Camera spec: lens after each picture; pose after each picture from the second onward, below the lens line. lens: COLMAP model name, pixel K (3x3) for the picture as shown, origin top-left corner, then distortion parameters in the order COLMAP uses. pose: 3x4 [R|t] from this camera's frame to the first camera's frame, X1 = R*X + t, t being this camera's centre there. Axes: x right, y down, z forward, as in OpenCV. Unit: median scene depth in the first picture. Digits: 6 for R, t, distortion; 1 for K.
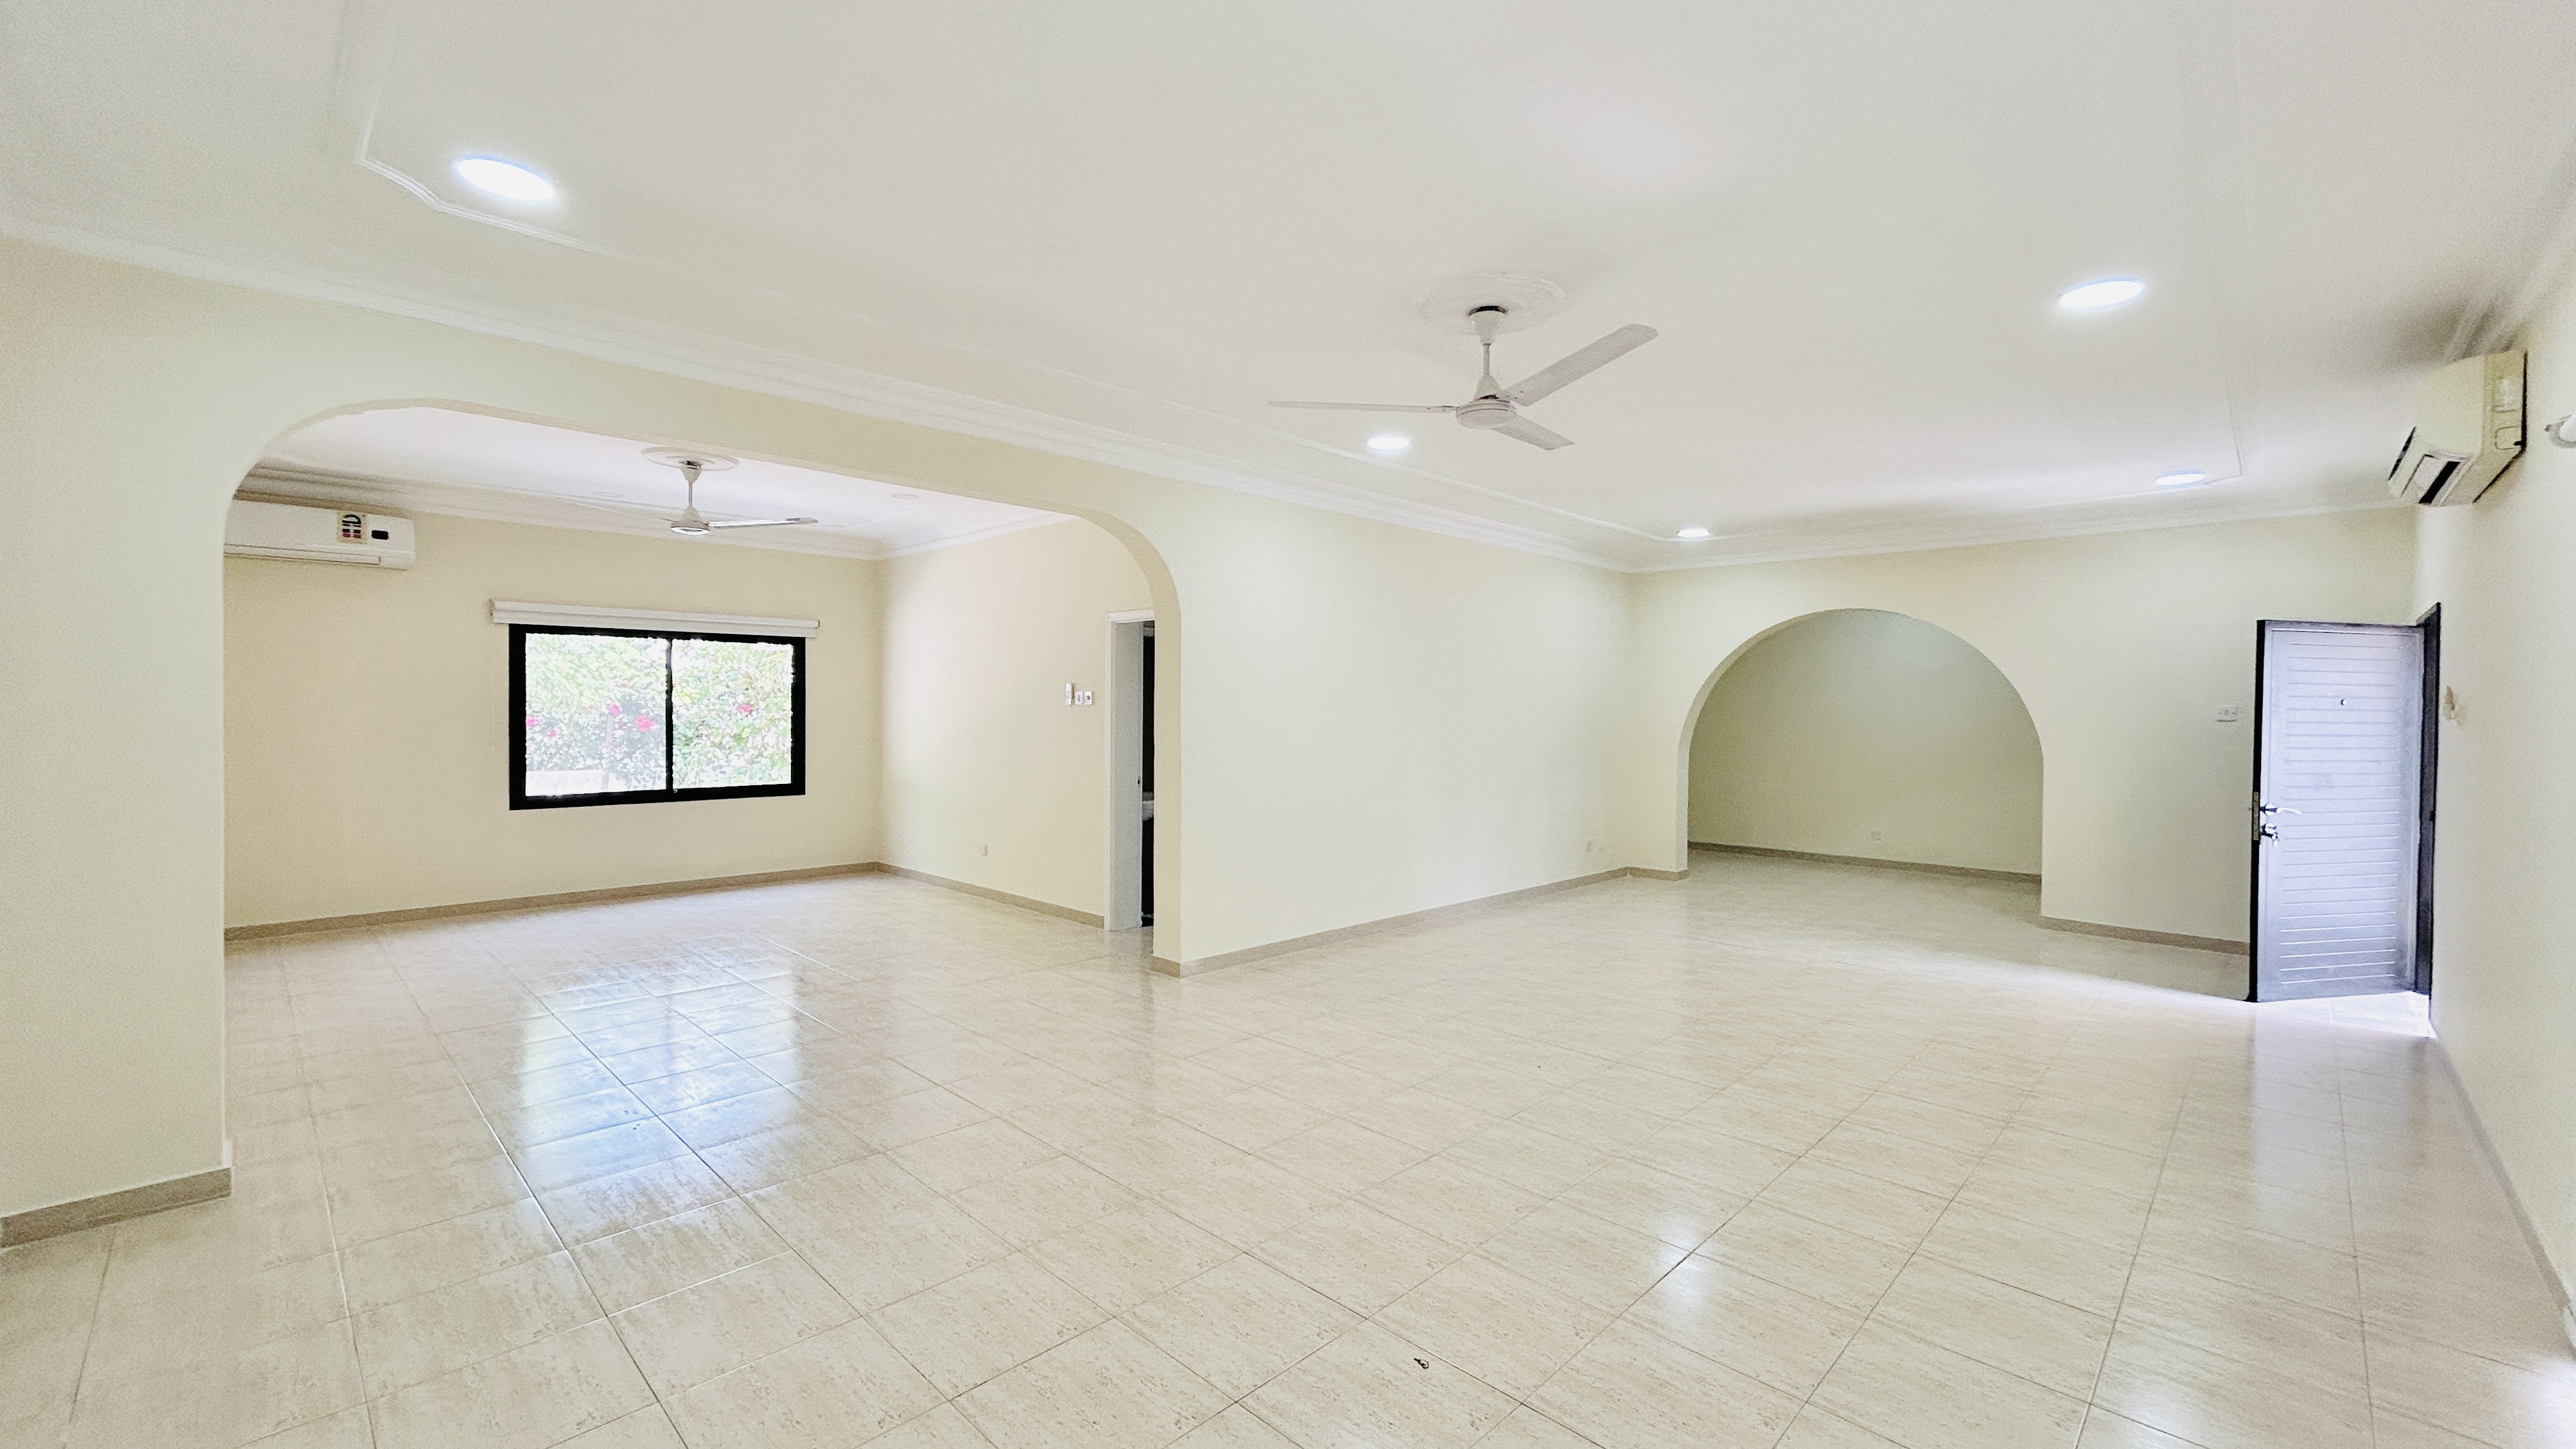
lens RADIAL K [[1033.0, 0, 1288.6], [0, 1033.0, 715.3], [0, 0, 1]] dist [0.001259, 0.001194]
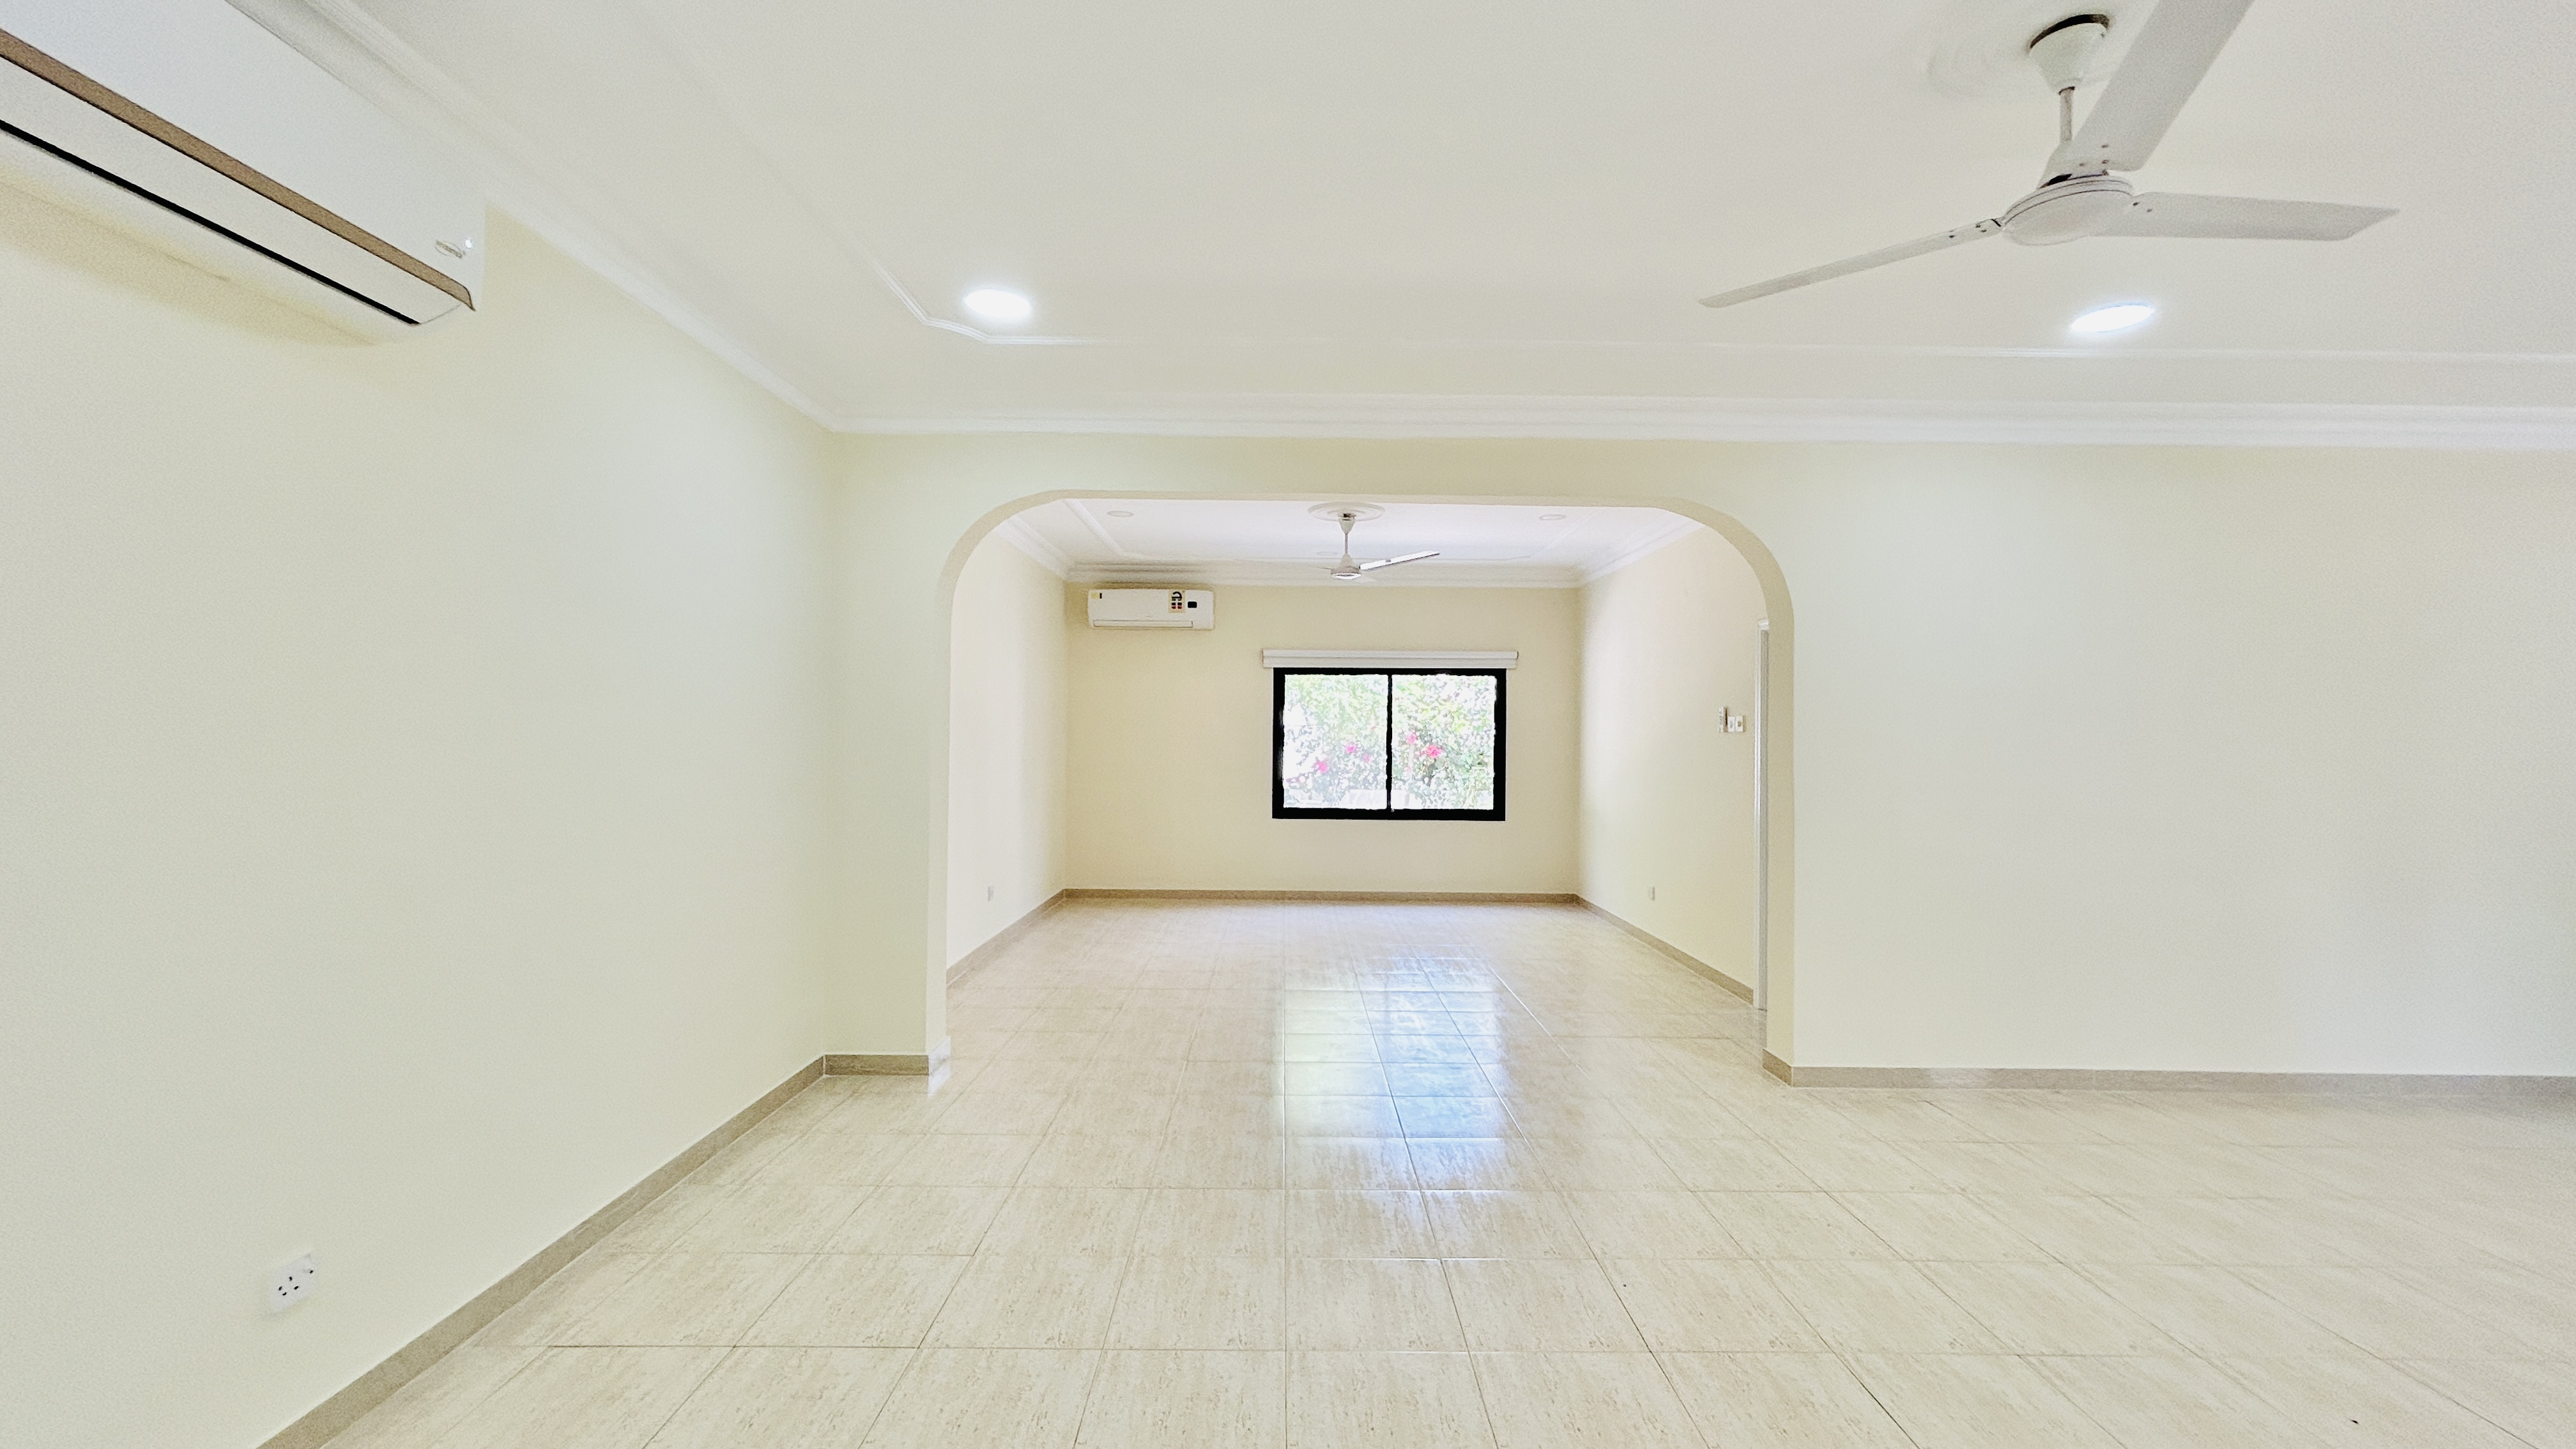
lens RADIAL K [[1033.0, 0, 1291.1], [0, 1033.0, 733.0], [0, 0, 1]] dist [0.001259, 0.001194]
pose [[0.707068, 0.000523, -0.707146, 0.134817], [-0.010268, 0.999902, -0.009527, 0.001371], [0.707071, 0.013997, 0.707004, 0.141133]]
